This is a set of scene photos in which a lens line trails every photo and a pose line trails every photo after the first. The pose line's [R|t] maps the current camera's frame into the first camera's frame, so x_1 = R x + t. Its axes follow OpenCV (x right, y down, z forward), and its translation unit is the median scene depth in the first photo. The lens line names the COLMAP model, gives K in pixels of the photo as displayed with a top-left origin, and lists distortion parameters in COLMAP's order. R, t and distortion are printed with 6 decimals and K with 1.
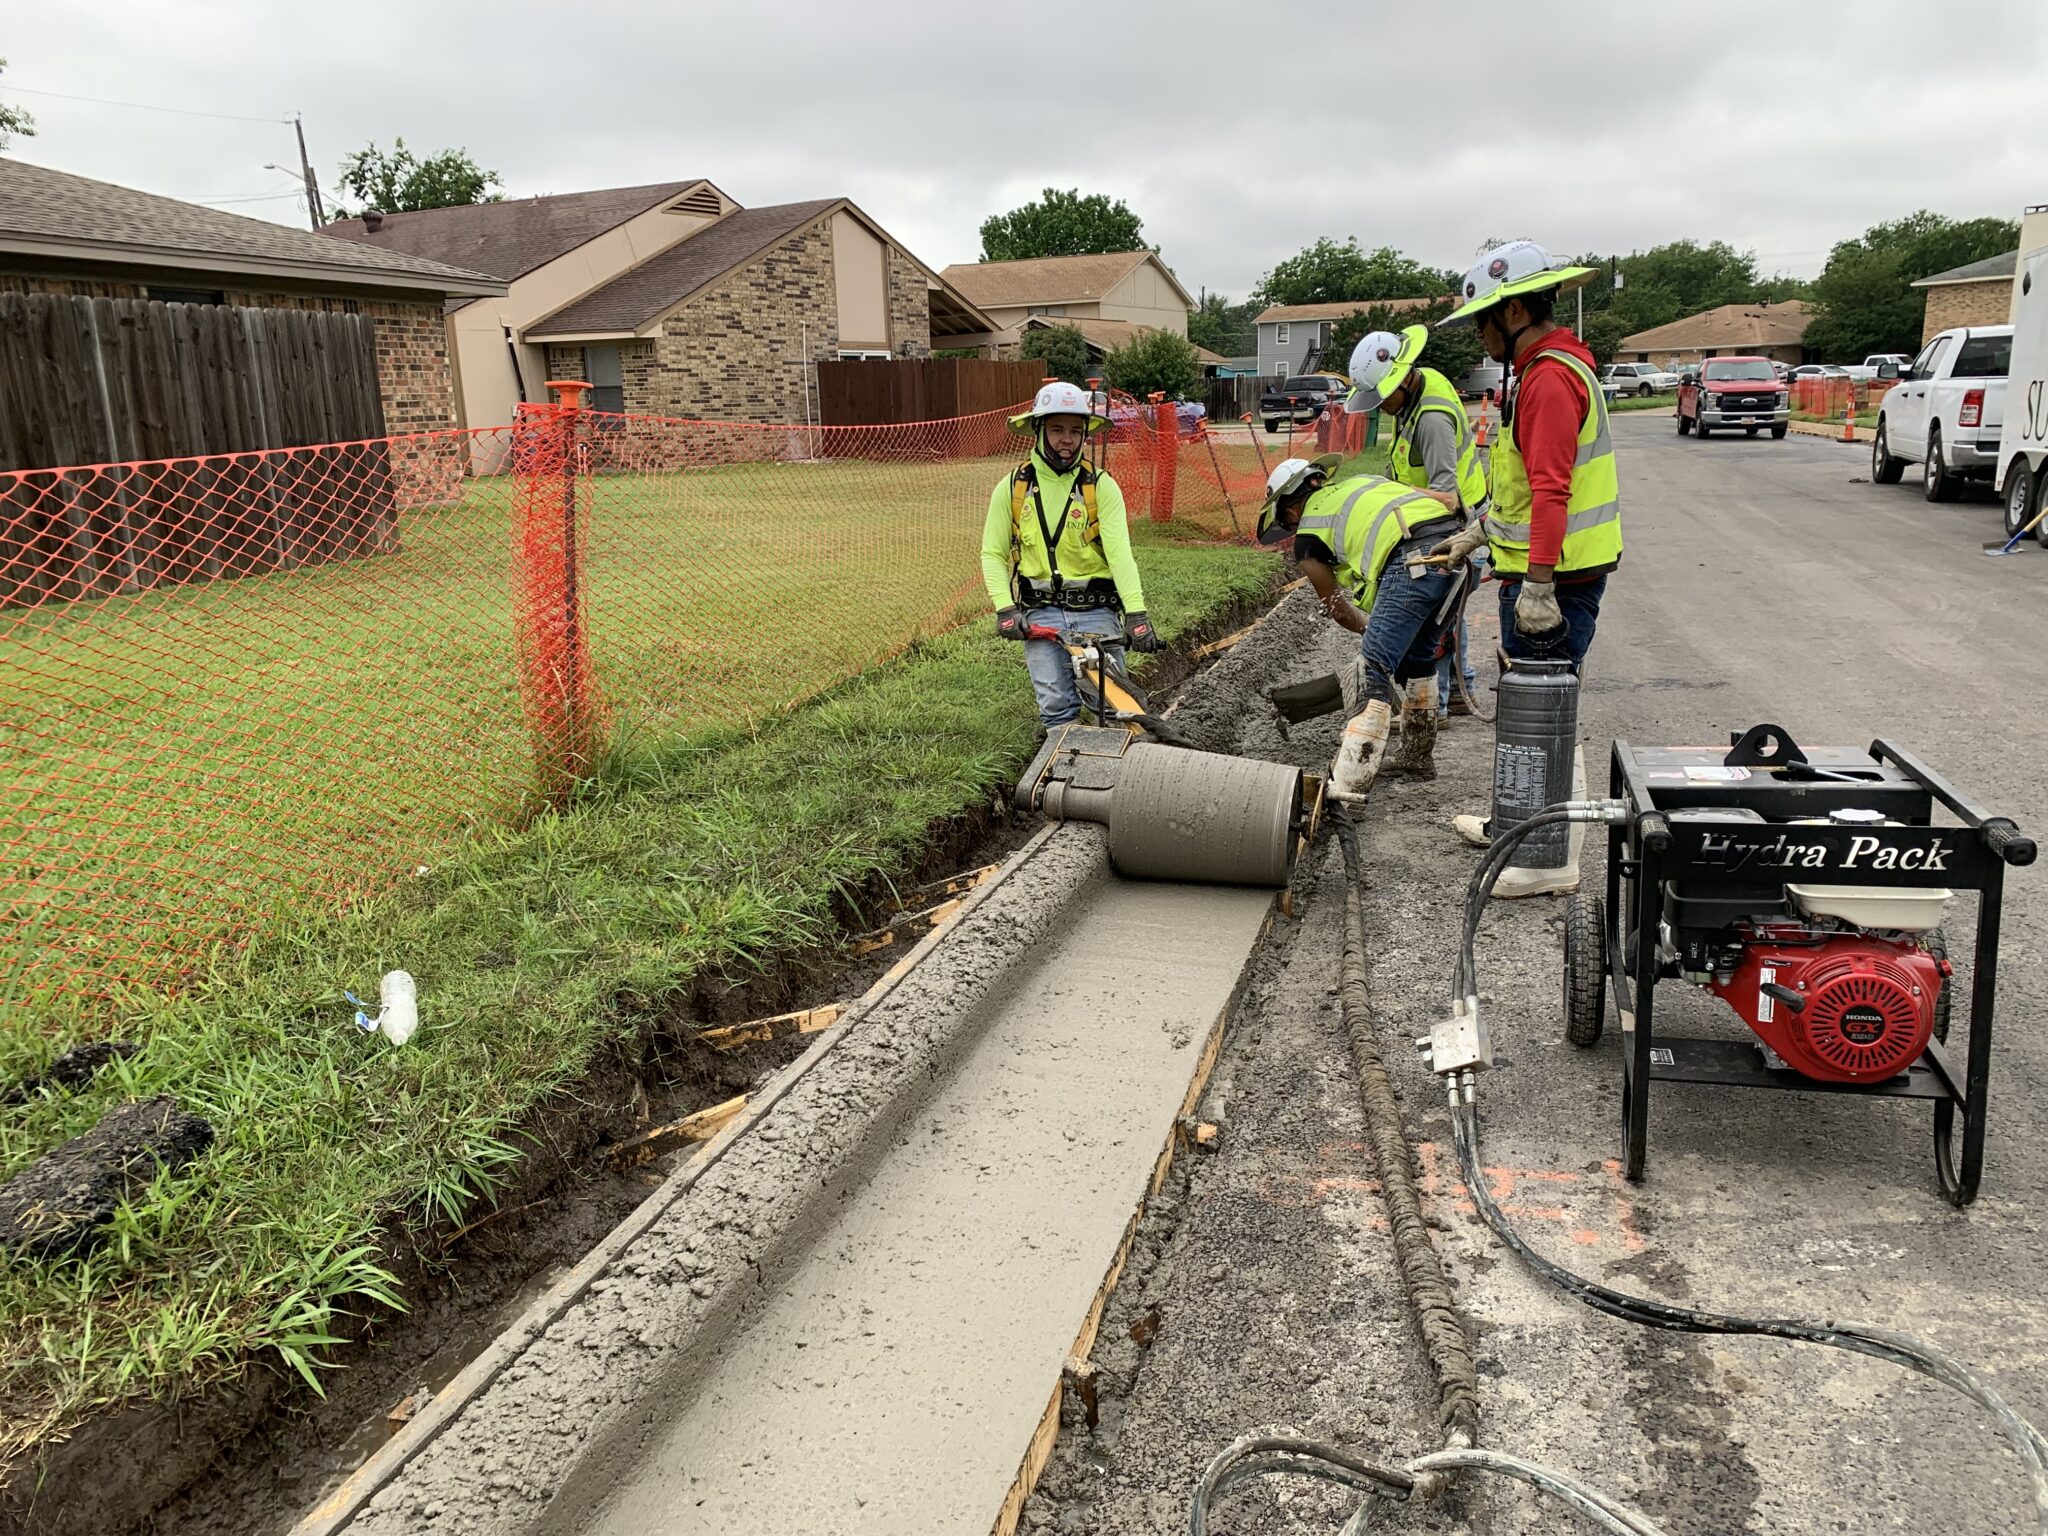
lens RADIAL K [[1522.7, 0, 1007.8], [0, 1522.7, 807.4], [0, 0, 1]] dist [0.020600, -0.006571]
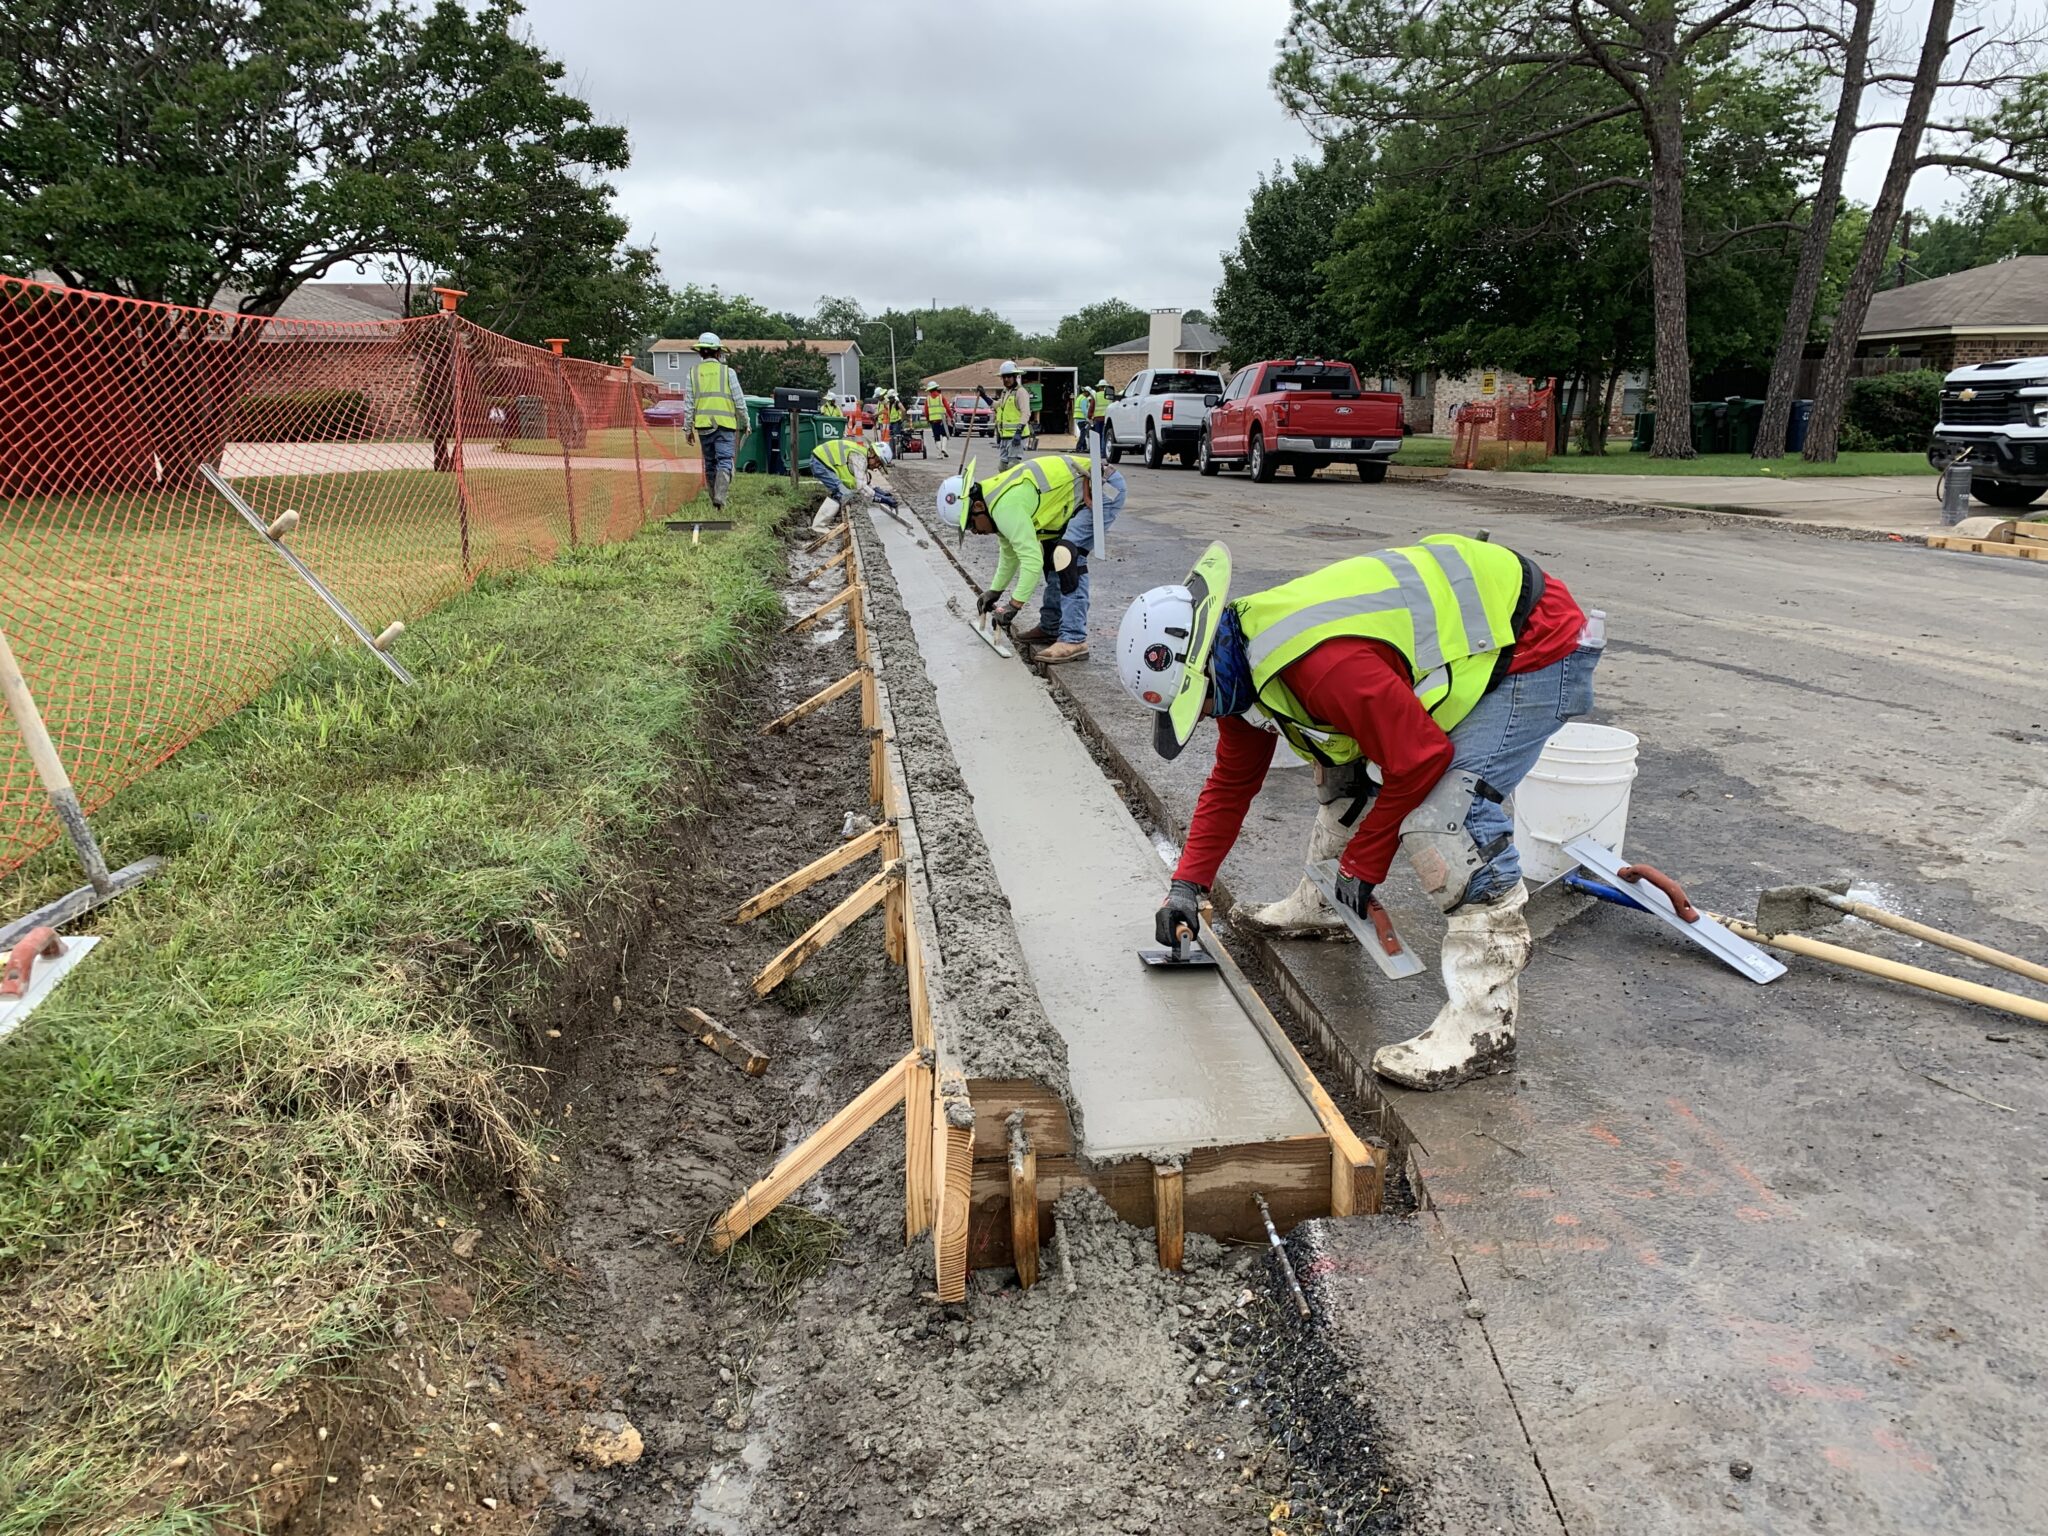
lens RADIAL K [[1522.7, 0, 1022.8], [0, 1522.7, 778.2], [0, 0, 1]] dist [0.020600, -0.006571]
pose [[0.910391, -0.063733, 0.408810, -0.366302], [0.076152, 0.996996, -0.014155, 0.284602], [-0.406680, 0.044019, 0.912510, -0.986893]]
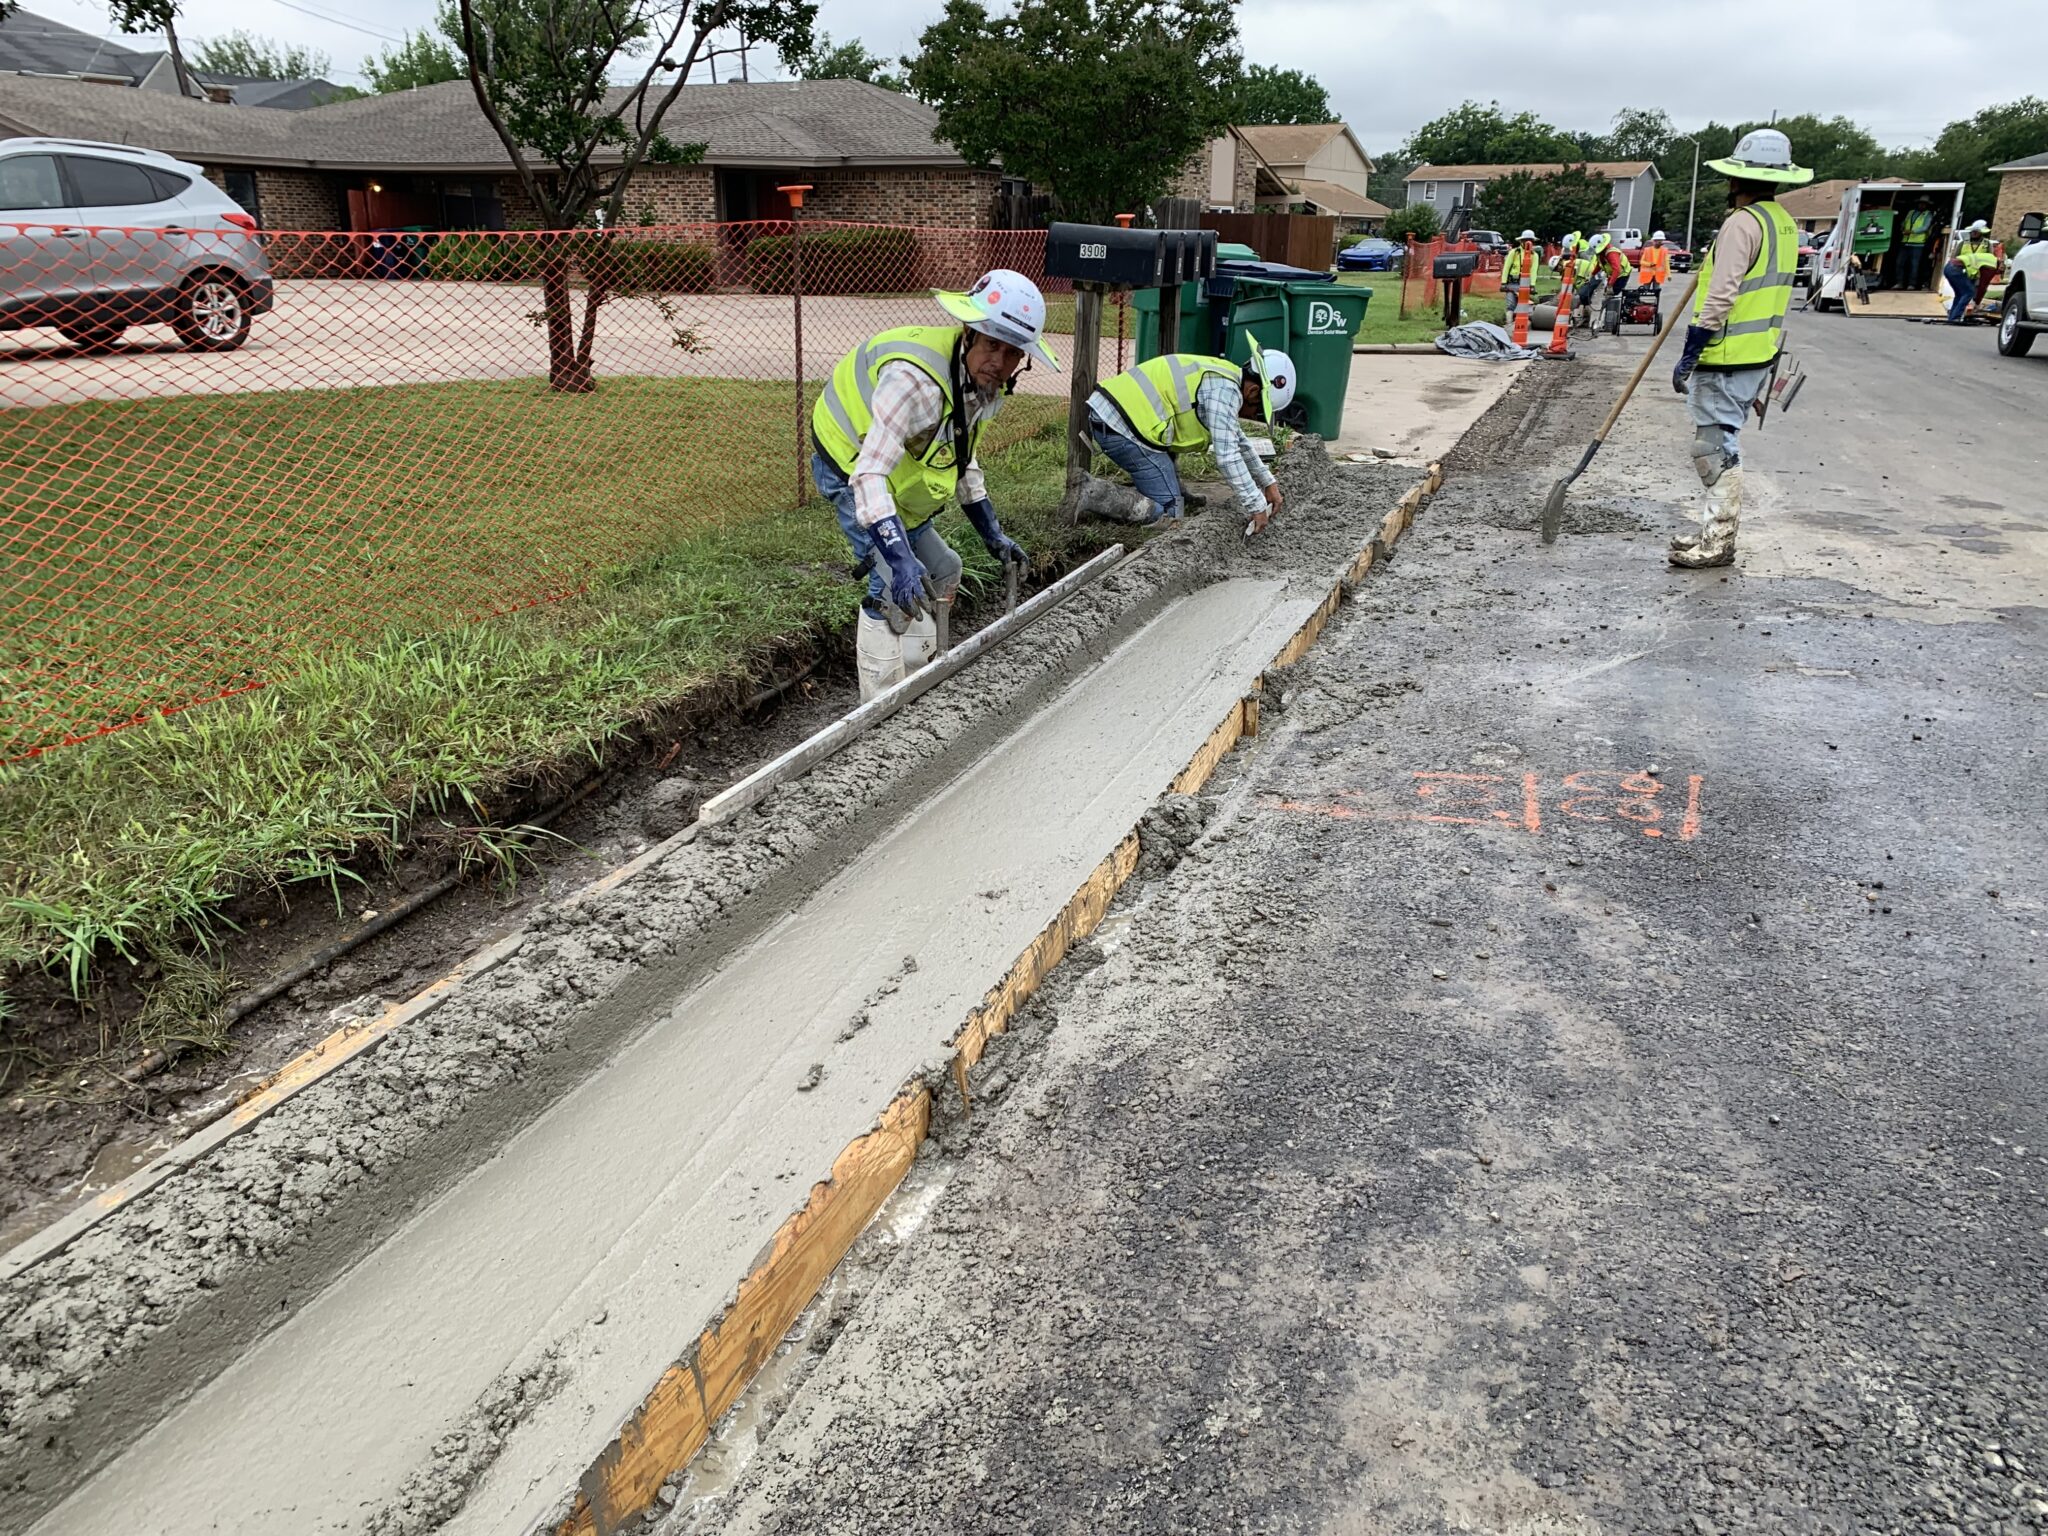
lens RADIAL K [[1522.7, 0, 1002.4], [0, 1522.7, 776.5], [0, 0, 1]] dist [0.020600, -0.006571]
pose [[0.997175, 0.056661, -0.049319, -0.208719], [-0.052739, 0.995598, 0.077480, 0.189738], [0.053492, -0.074660, 0.995773, -0.670850]]
